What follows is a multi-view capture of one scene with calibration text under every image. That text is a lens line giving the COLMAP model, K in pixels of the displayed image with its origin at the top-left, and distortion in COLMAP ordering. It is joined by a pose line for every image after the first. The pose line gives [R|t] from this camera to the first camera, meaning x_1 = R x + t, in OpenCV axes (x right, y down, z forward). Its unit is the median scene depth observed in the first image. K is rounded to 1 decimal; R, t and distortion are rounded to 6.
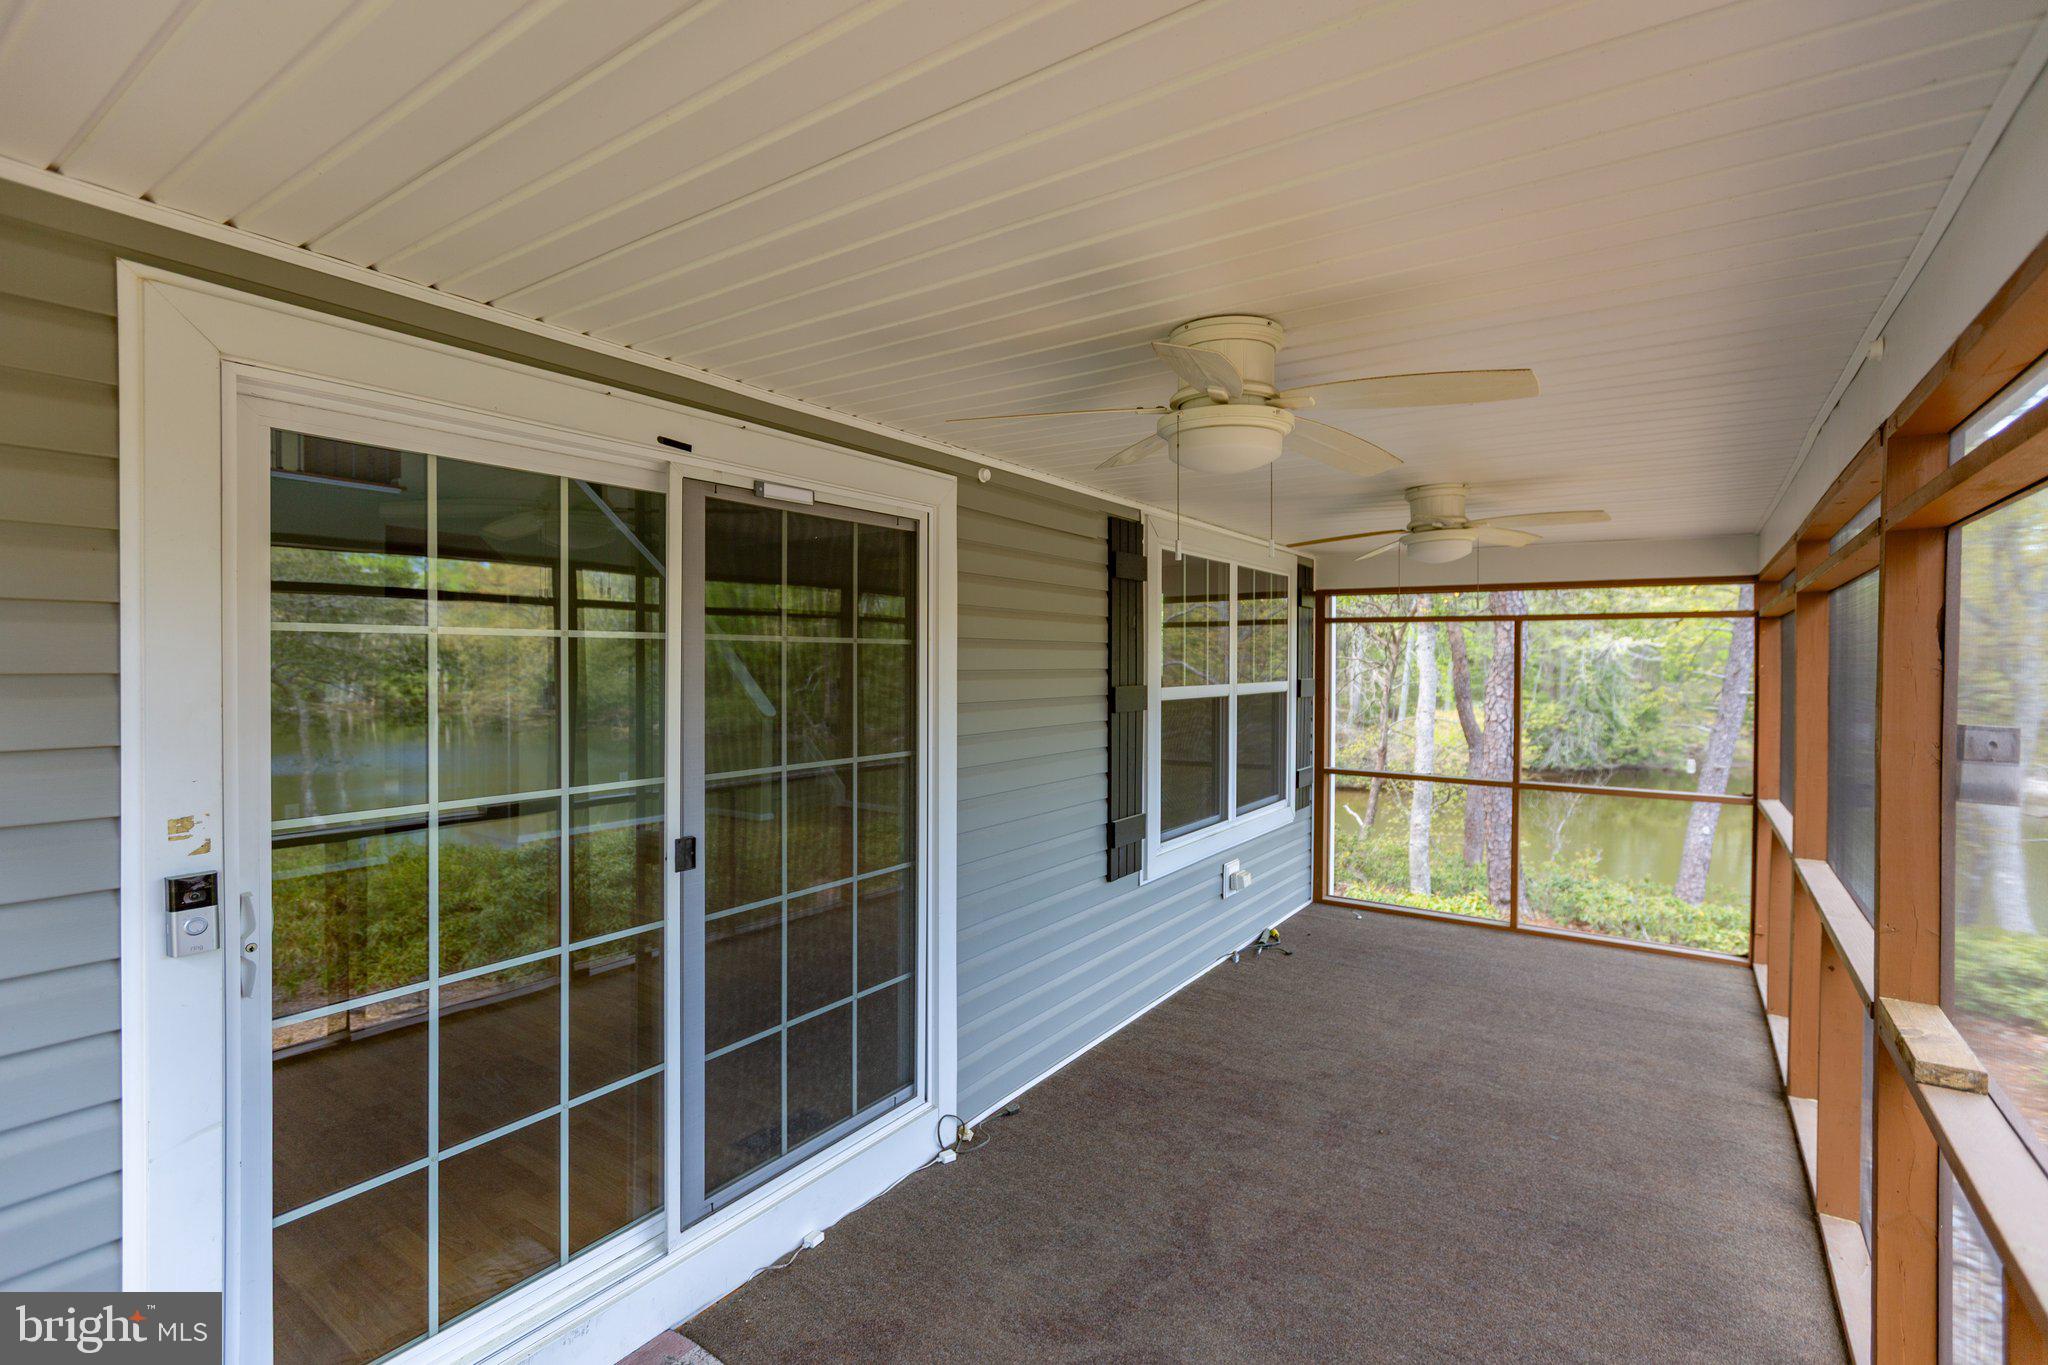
lens RADIAL K [[904.7, 0, 1029.1], [0, 904.7, 665.7], [0, 0, 1]] dist [0.000997, 0.000154]
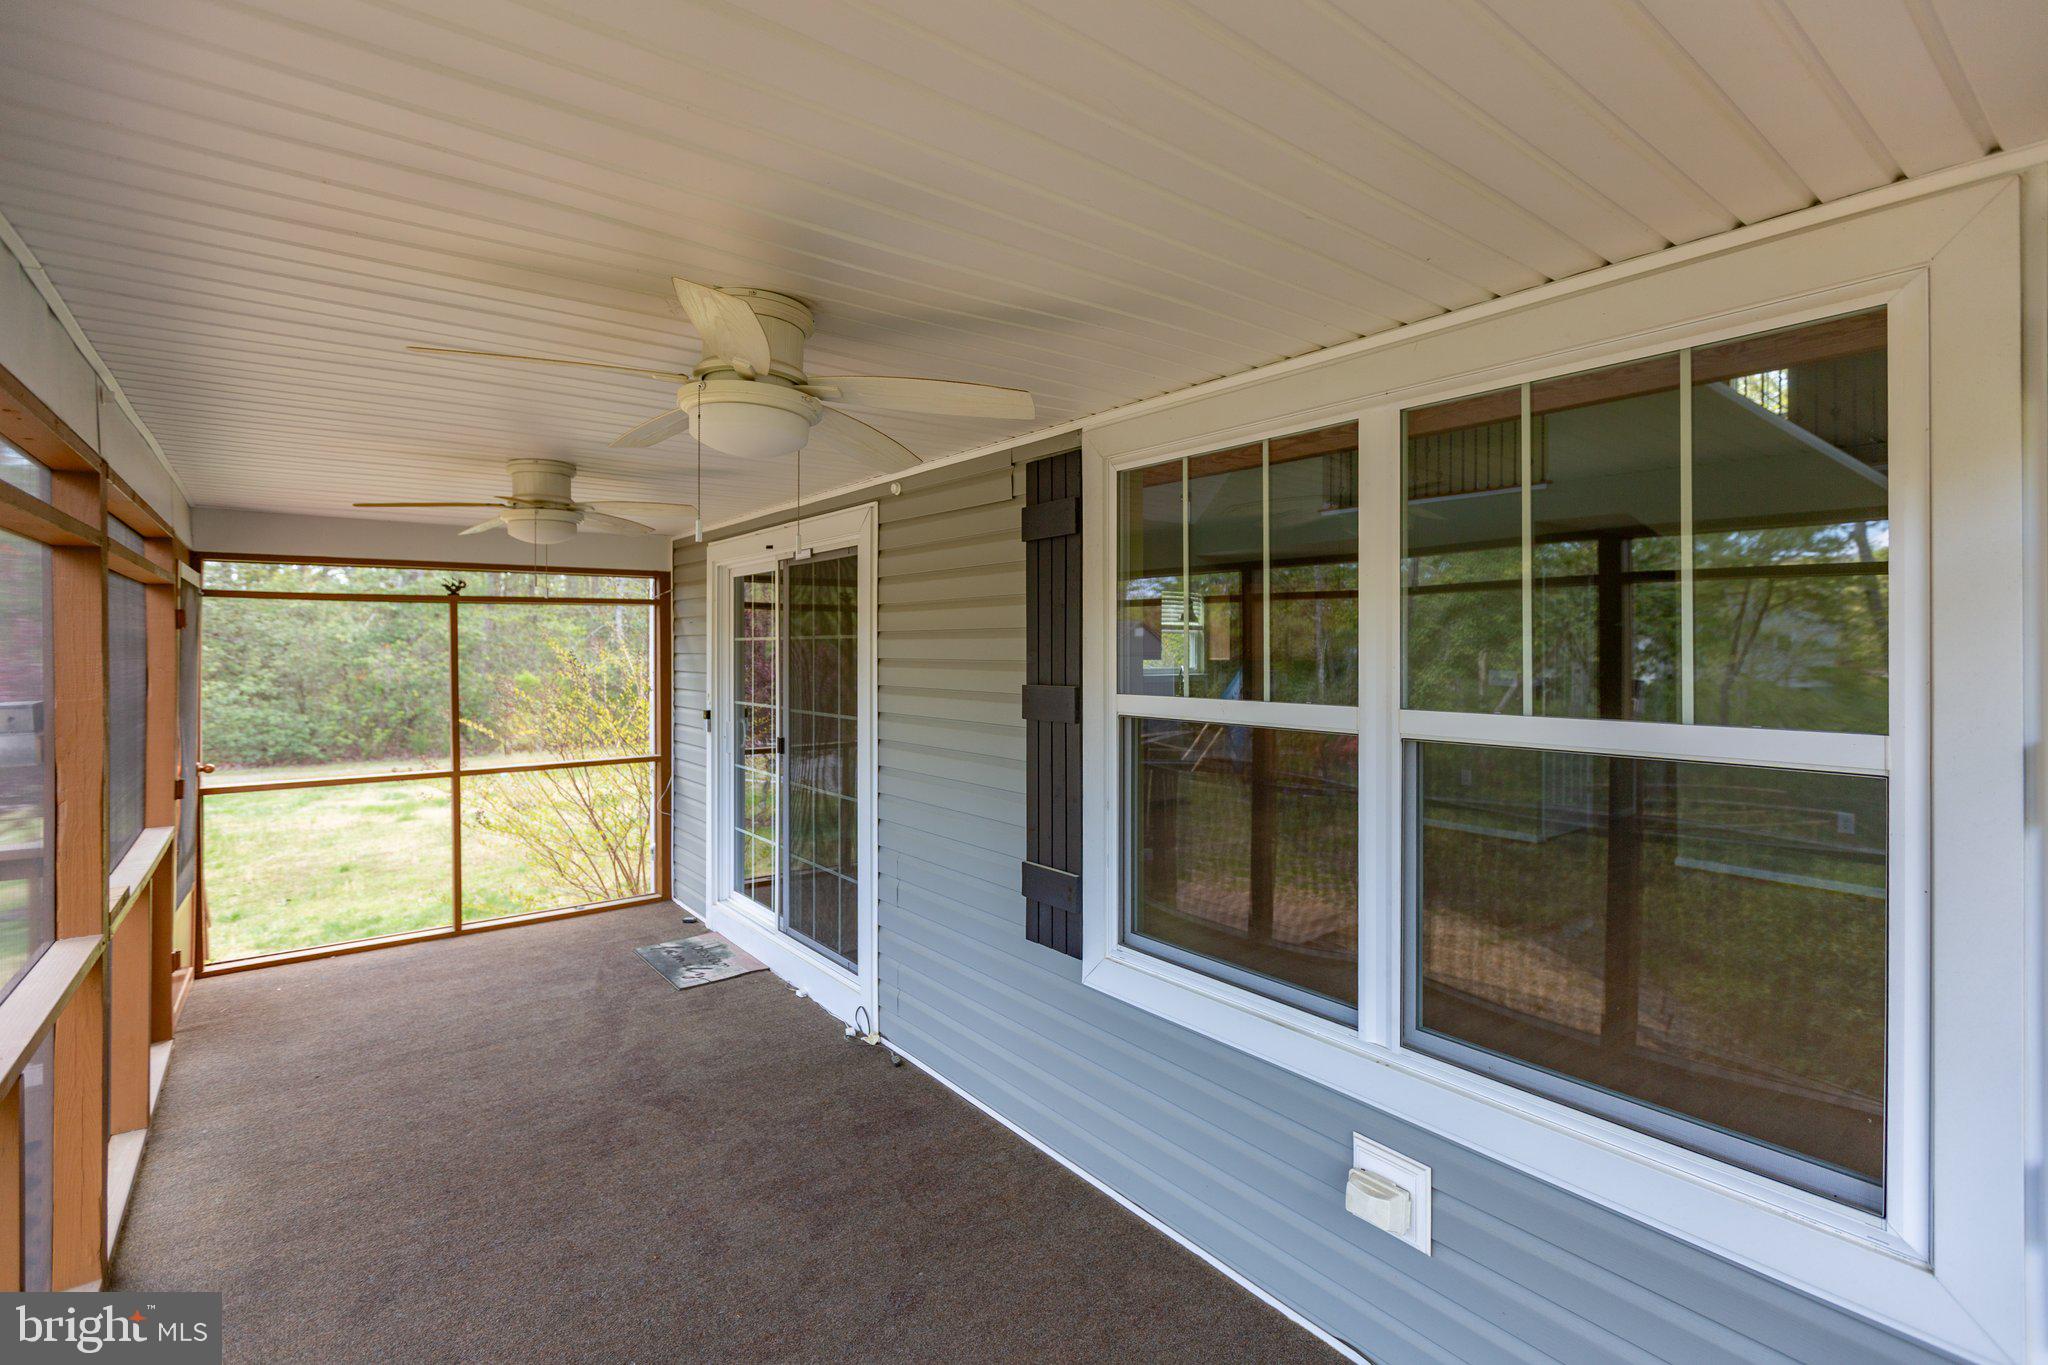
lens RADIAL K [[943.8, 0, 1007.4], [0, 943.8, 647.8], [0, 0, 1]] dist [0.000011, 0.000025]
pose [[-0.296788, -0.001990, -0.954941, 0.891736], [-0.004673, 0.999989, -0.000632, -0.007687], [0.954932, 0.004275, -0.296794, 1.266745]]
